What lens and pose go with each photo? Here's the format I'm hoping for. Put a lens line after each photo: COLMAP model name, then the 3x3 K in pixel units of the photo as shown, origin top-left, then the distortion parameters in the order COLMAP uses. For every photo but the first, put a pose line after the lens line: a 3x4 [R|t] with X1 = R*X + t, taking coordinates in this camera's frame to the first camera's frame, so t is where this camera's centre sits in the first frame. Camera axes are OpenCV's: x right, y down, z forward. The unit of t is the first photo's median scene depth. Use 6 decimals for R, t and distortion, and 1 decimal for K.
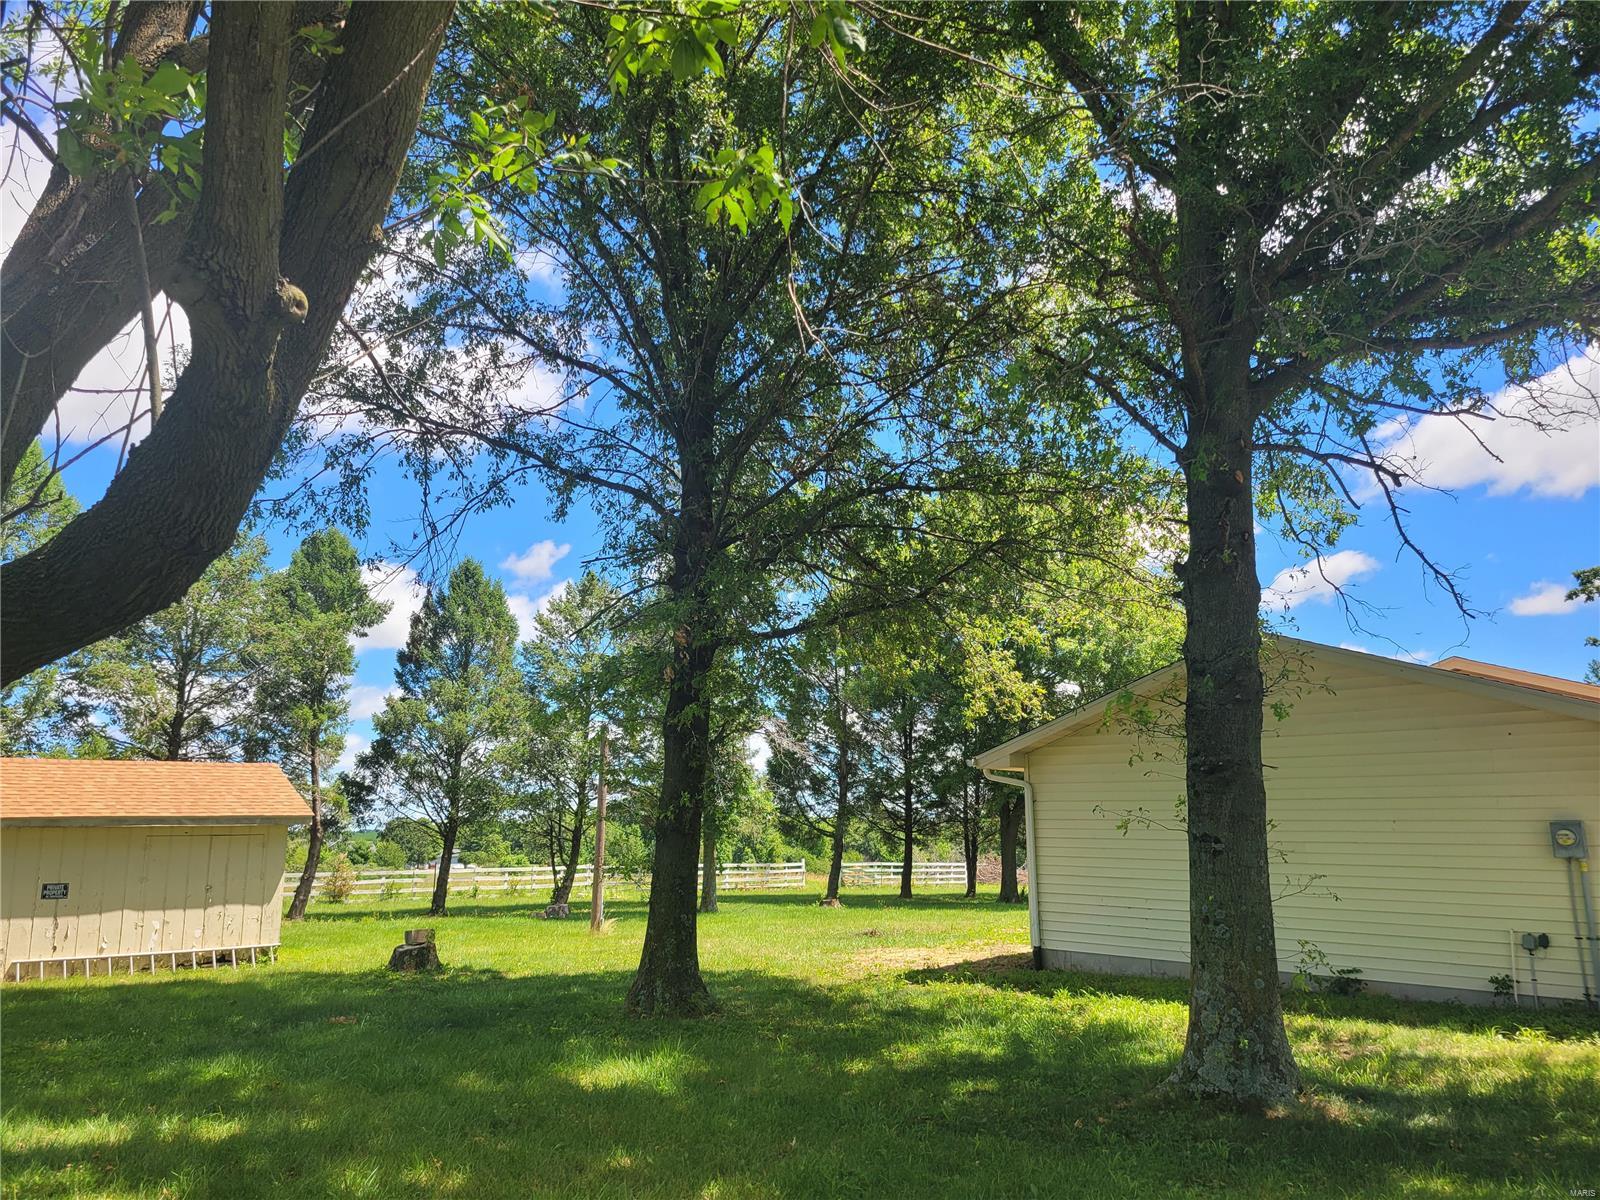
lens RADIAL K [[1200.9, 0, 803.2], [0, 1200.9, 601.6], [0, 0, 1]] dist [0.040139, -0.015501]
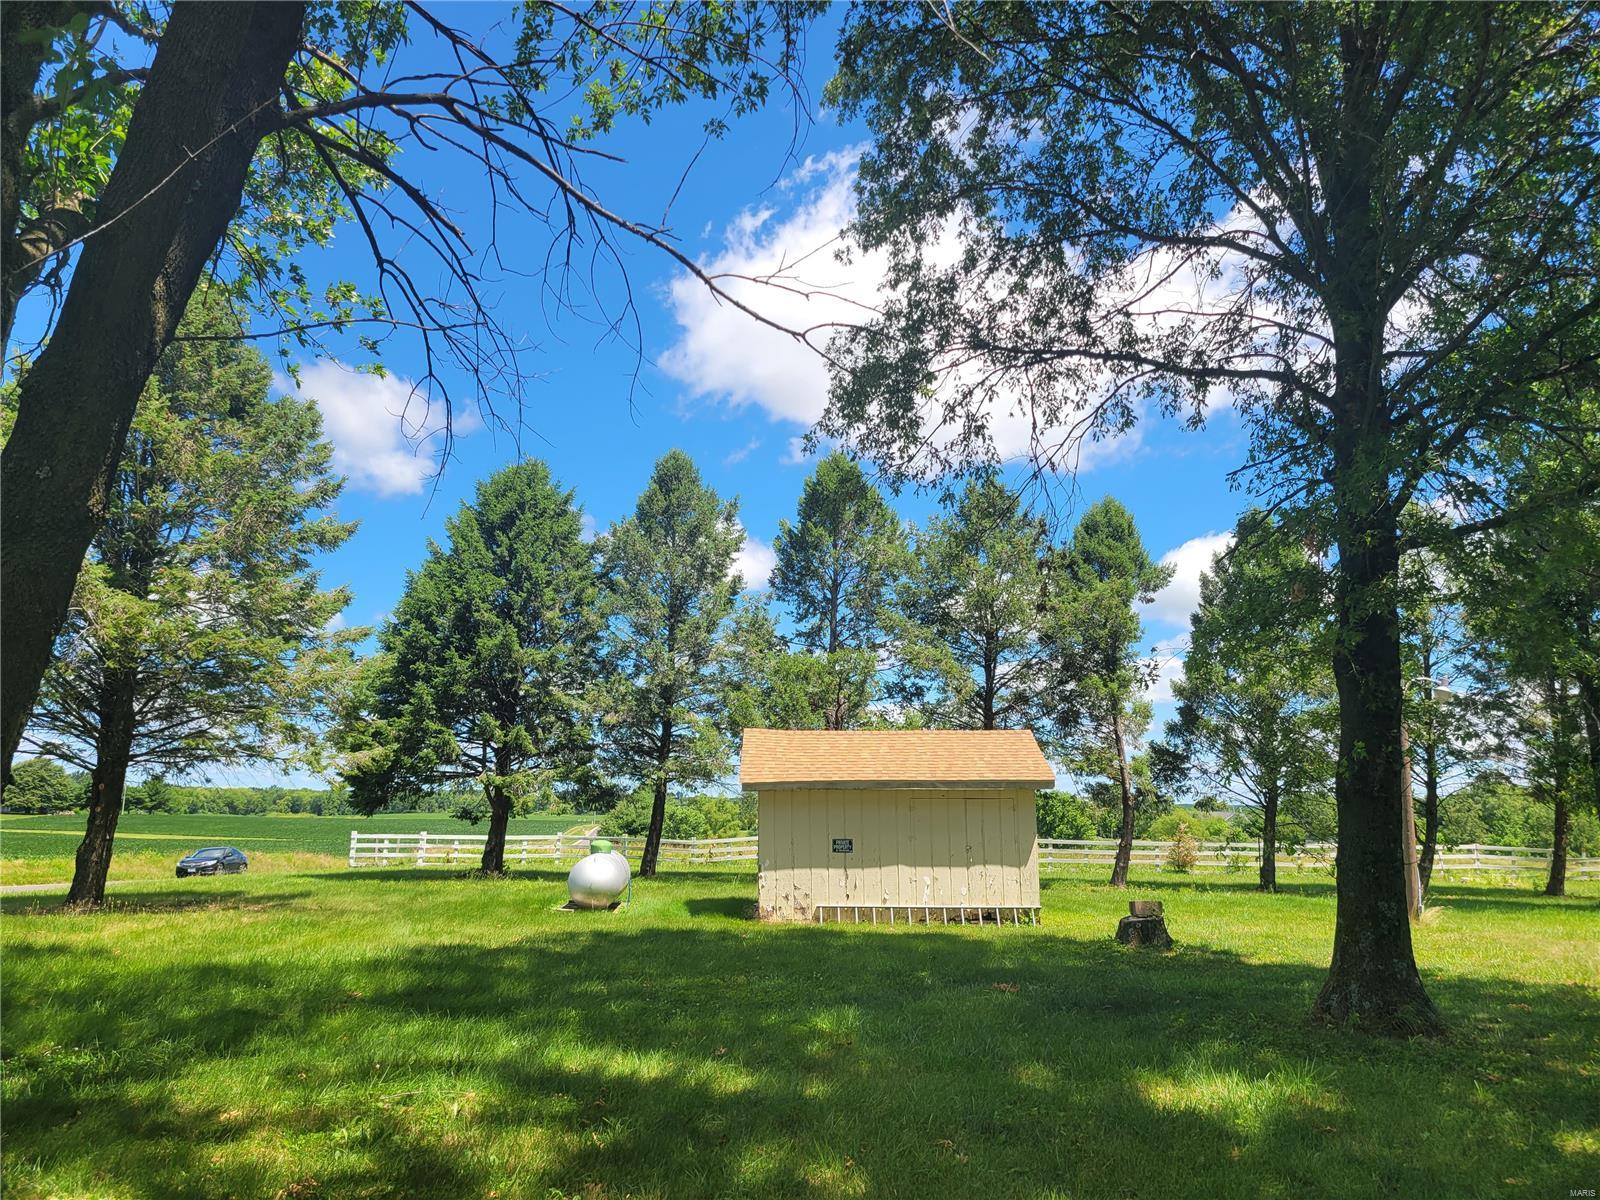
lens RADIAL K [[1200.9, 0, 799.7], [0, 1200.9, 596.7], [0, 0, 1]] dist [0.040139, -0.015501]
pose [[0.757870, -0.104838, -0.643928, 0.092631], [0.115779, 0.992950, -0.025396, 0.029116], [0.642051, -0.055306, 0.764665, 0.120694]]
